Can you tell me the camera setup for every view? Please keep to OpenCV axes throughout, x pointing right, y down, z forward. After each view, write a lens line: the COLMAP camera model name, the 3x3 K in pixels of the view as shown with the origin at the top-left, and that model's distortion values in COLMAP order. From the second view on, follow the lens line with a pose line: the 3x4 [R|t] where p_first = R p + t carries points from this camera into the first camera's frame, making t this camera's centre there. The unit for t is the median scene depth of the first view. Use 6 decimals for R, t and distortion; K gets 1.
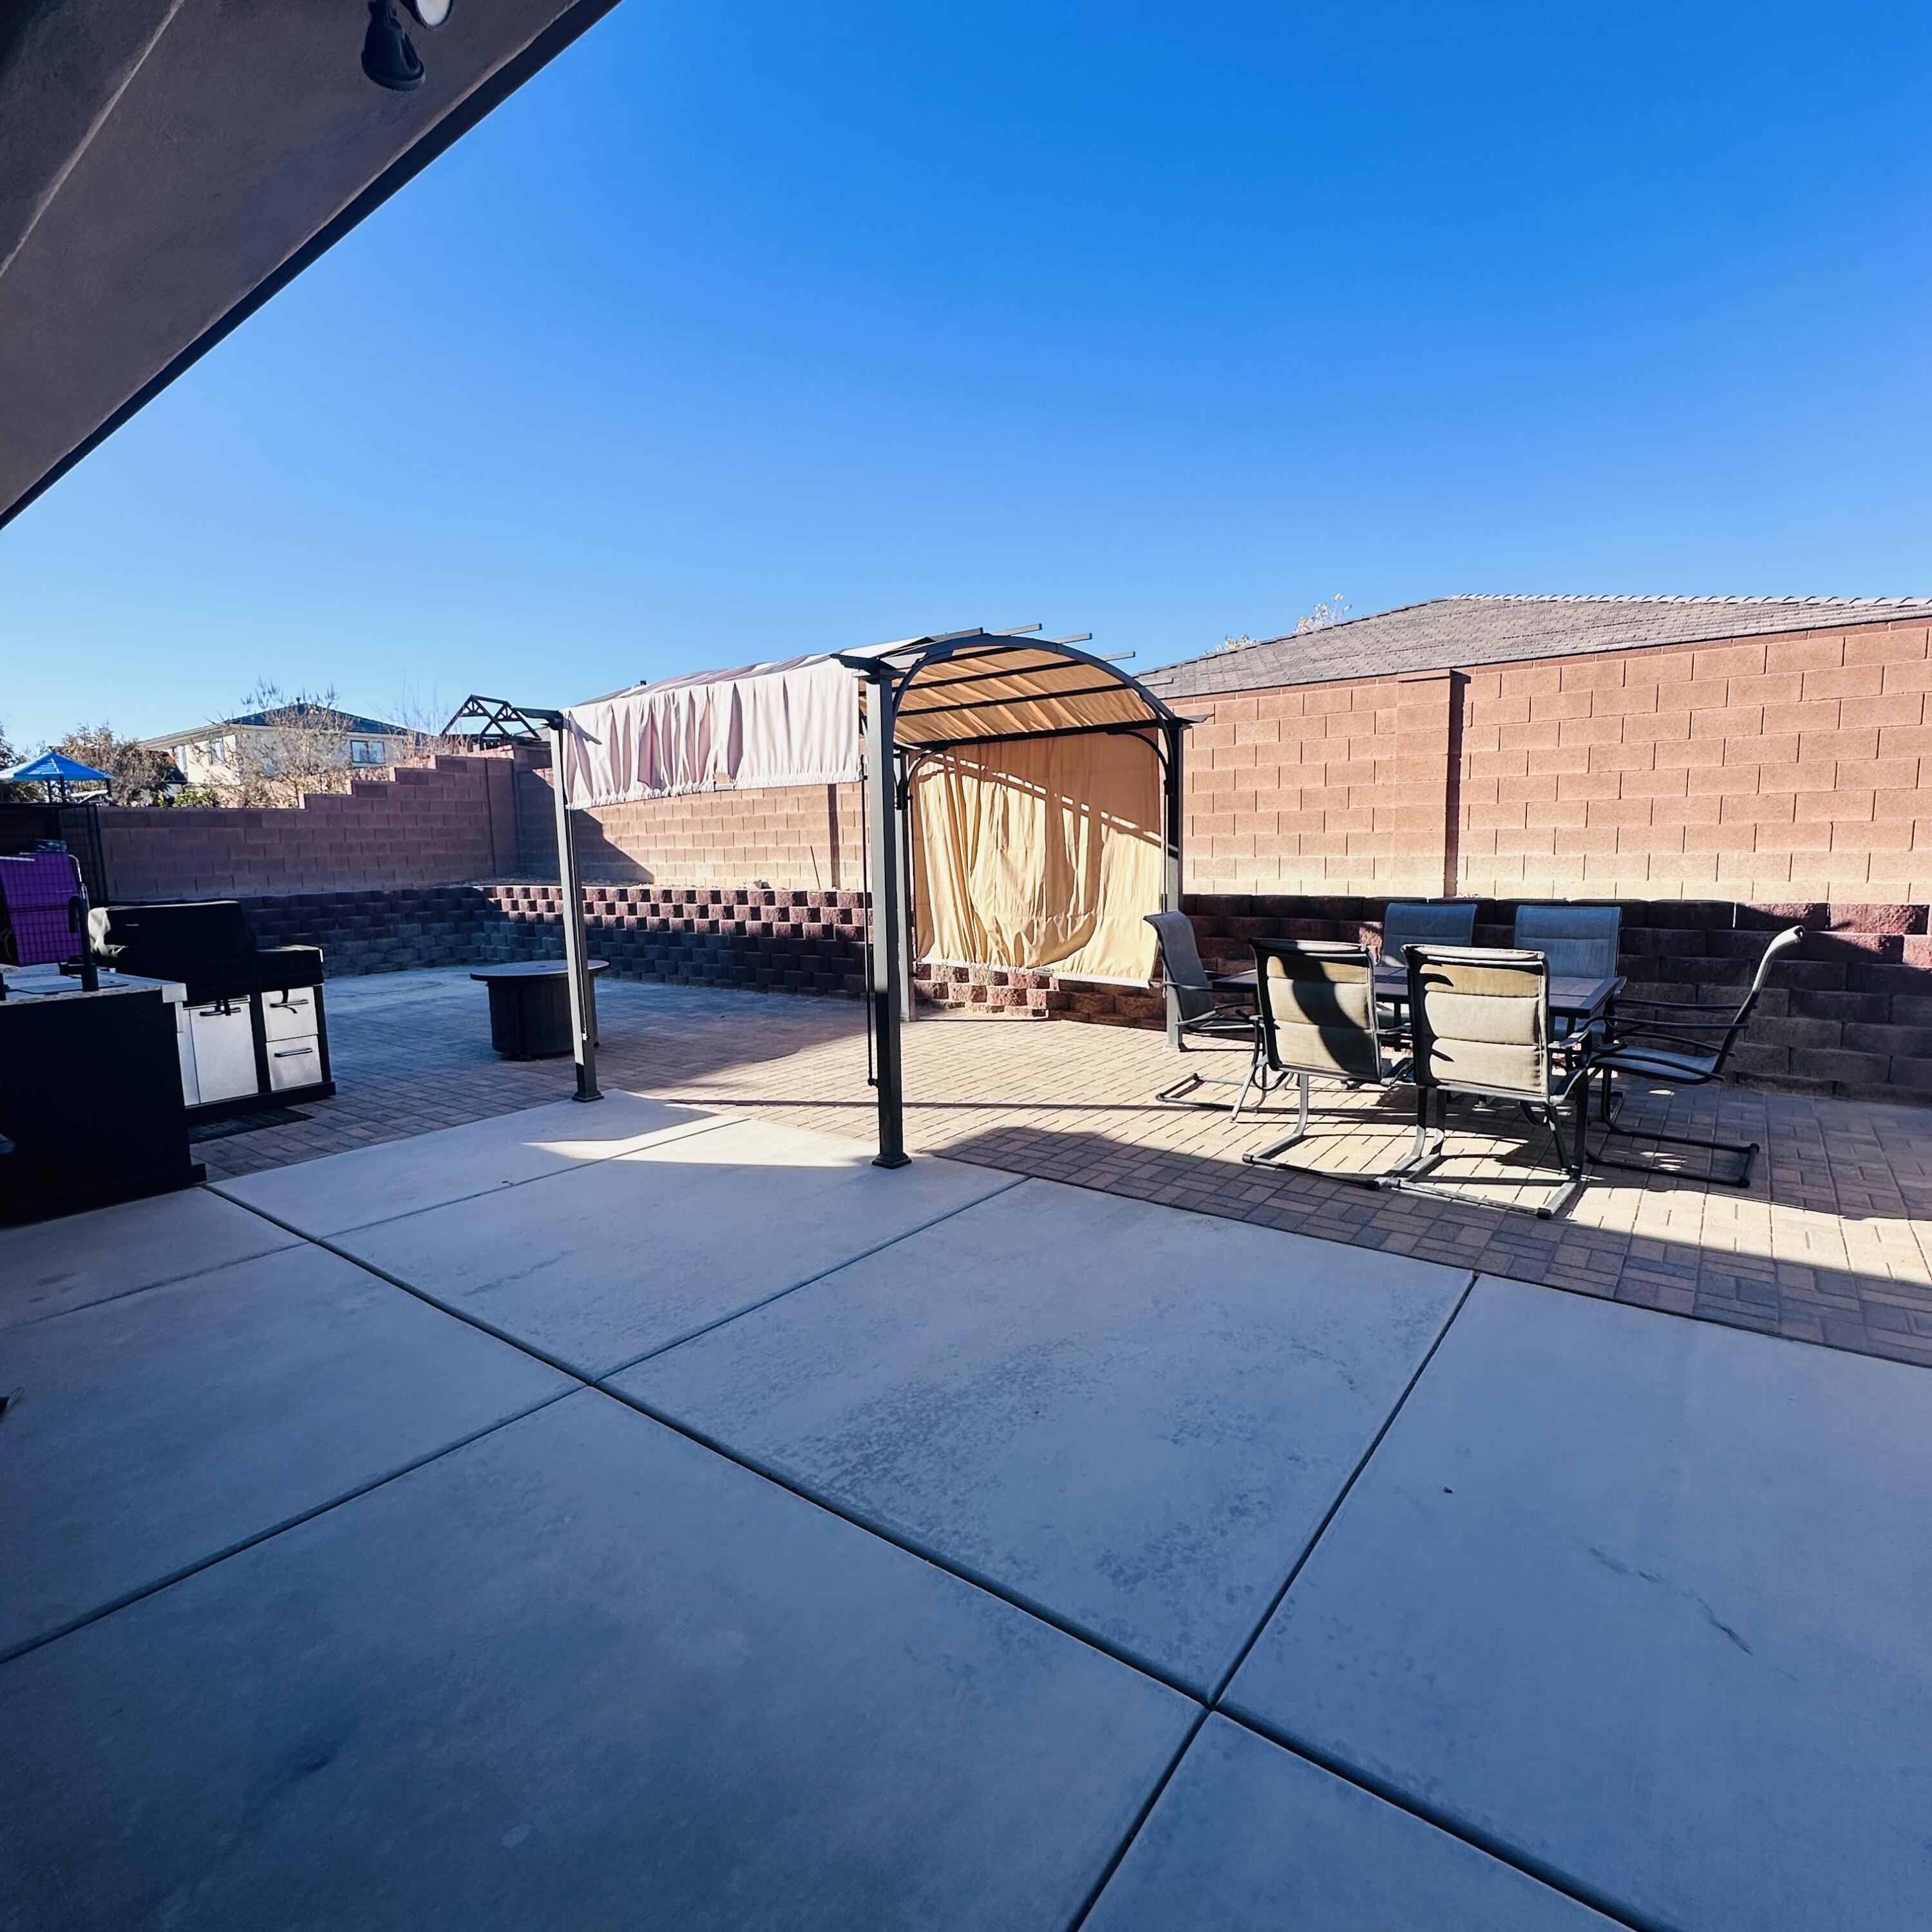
lens RADIAL K [[1026.9, 0, 961.9], [0, 1026.9, 963.2], [0, 0, 1]] dist [-0.004766, 0.001342]
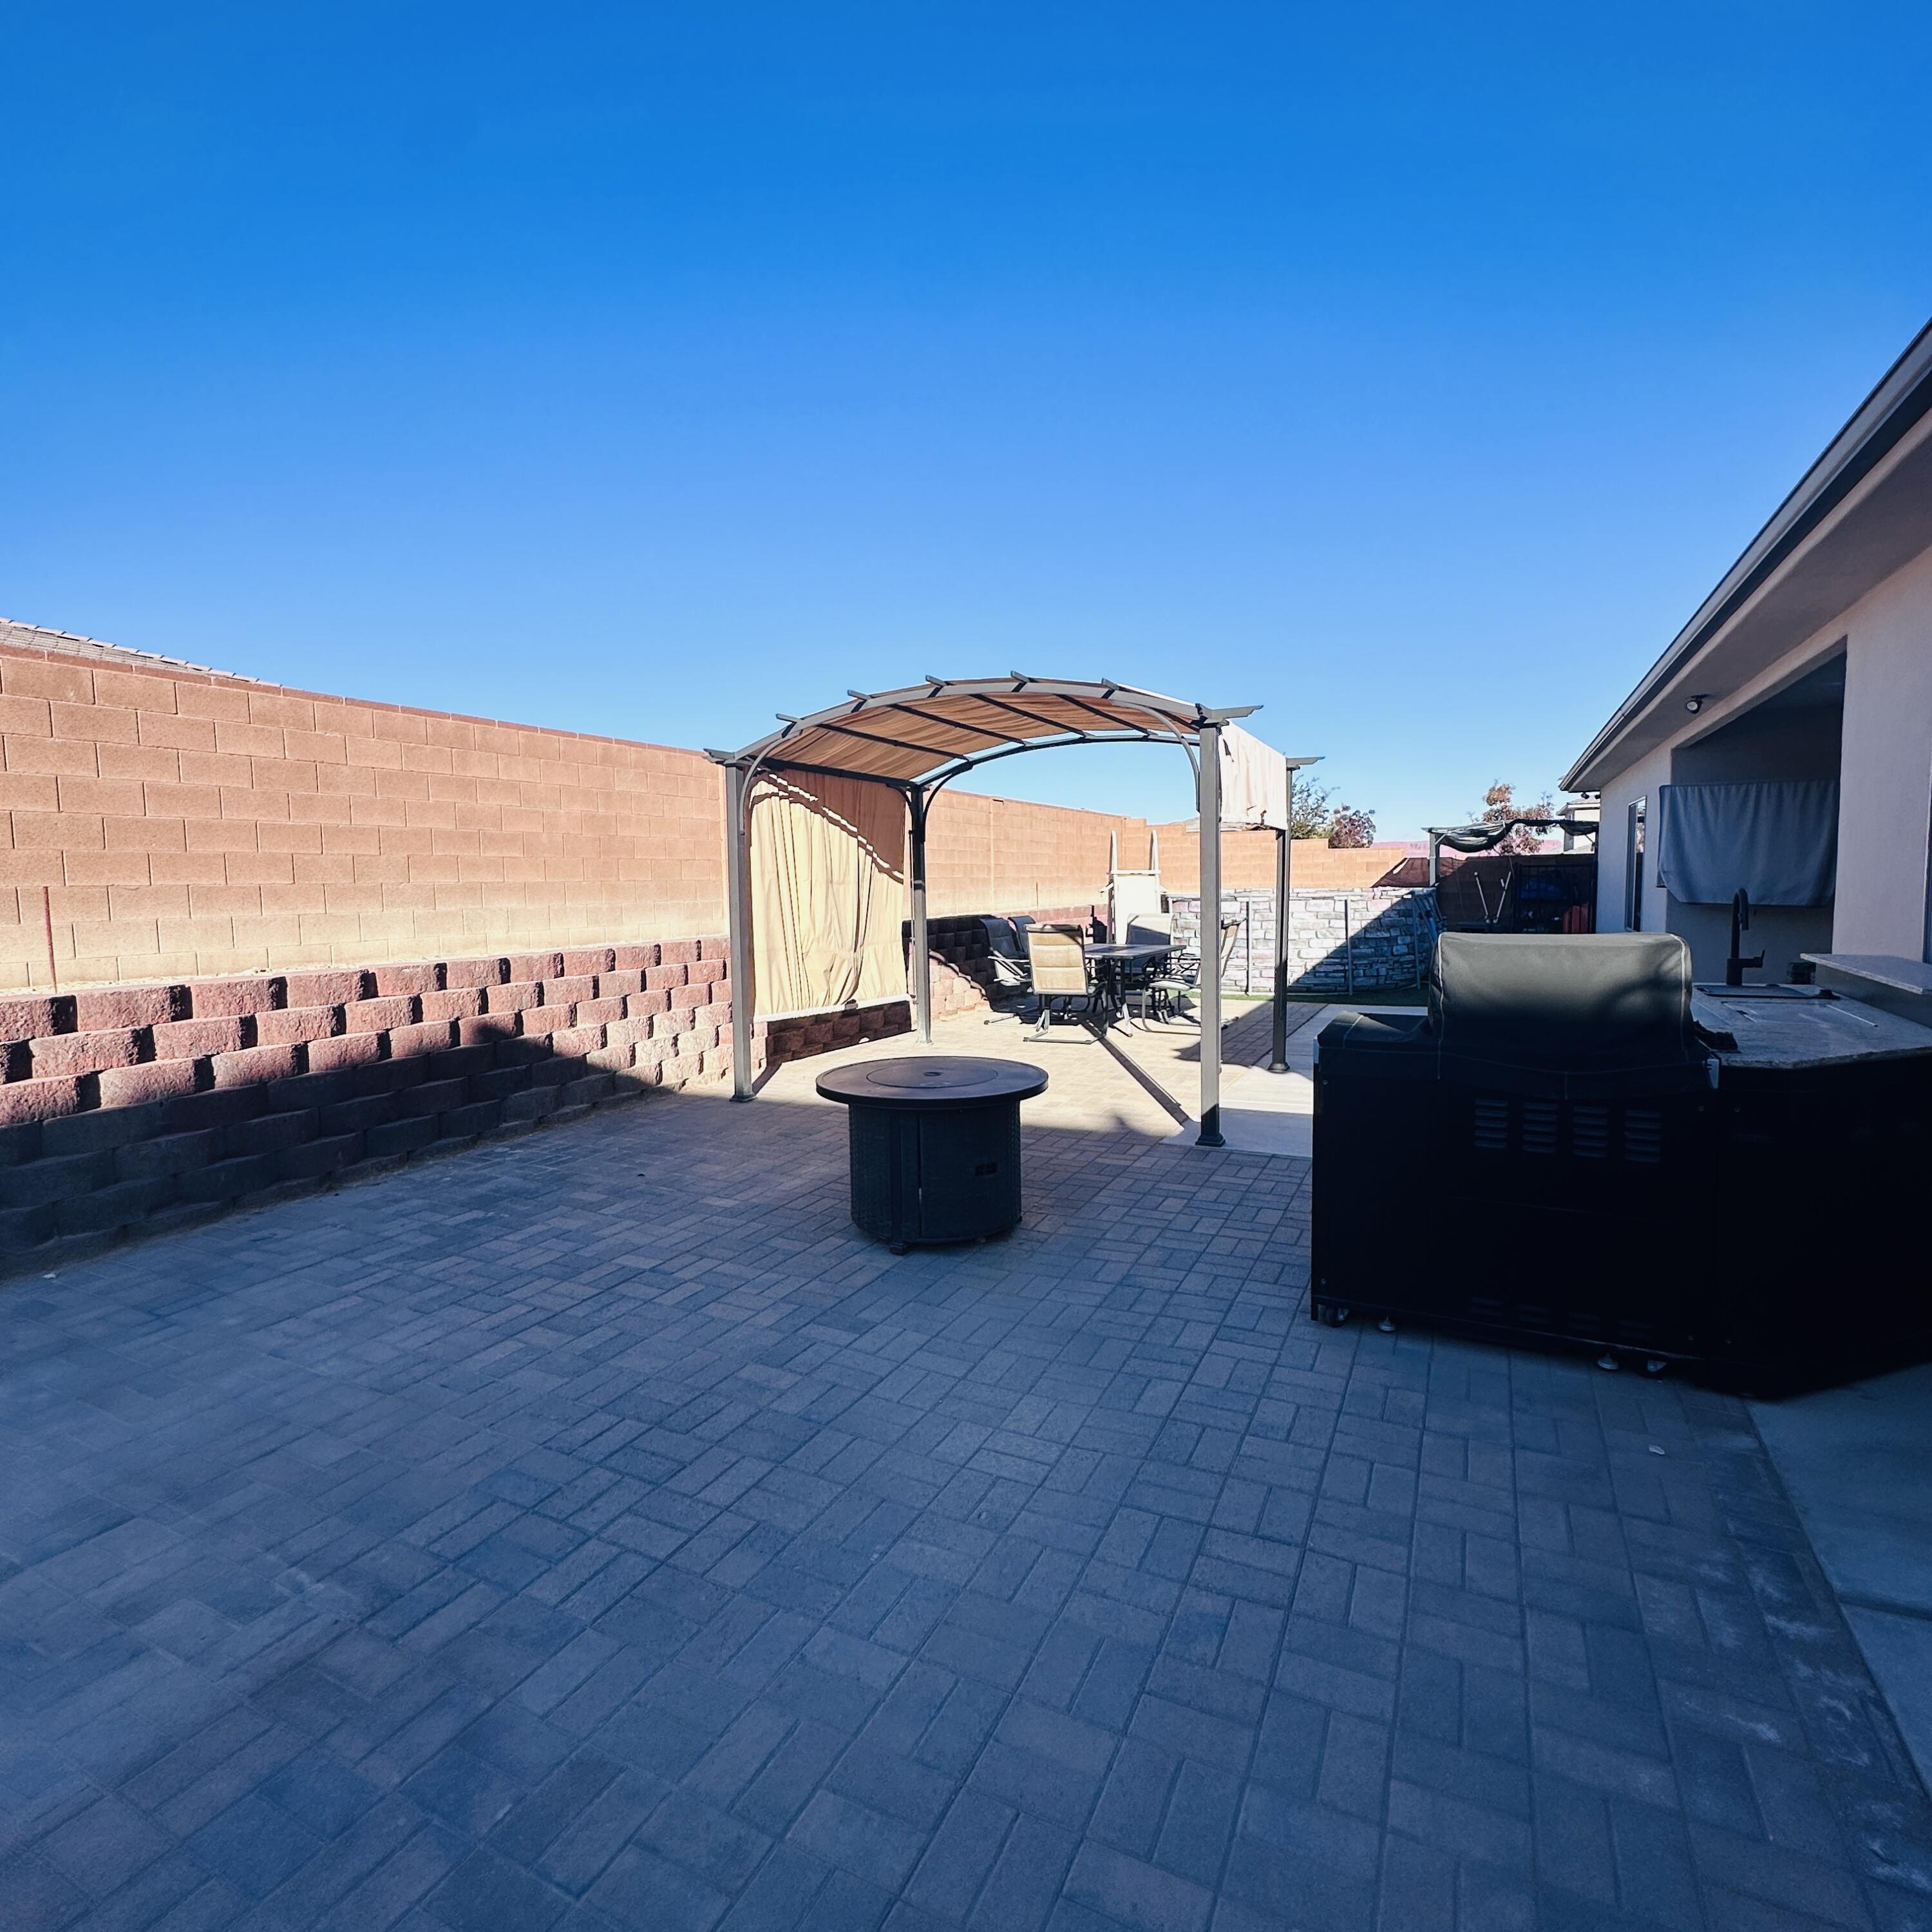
lens RADIAL K [[1026.9, 0, 961.9], [0, 1026.9, 963.2], [0, 0, 1]] dist [-0.004766, 0.001342]
pose [[-0.180688, -0.055527, 0.981972, -0.914276], [0.130796, 0.988181, 0.079946, -0.096348], [-0.974805, 0.142883, -0.171290, 1.025908]]
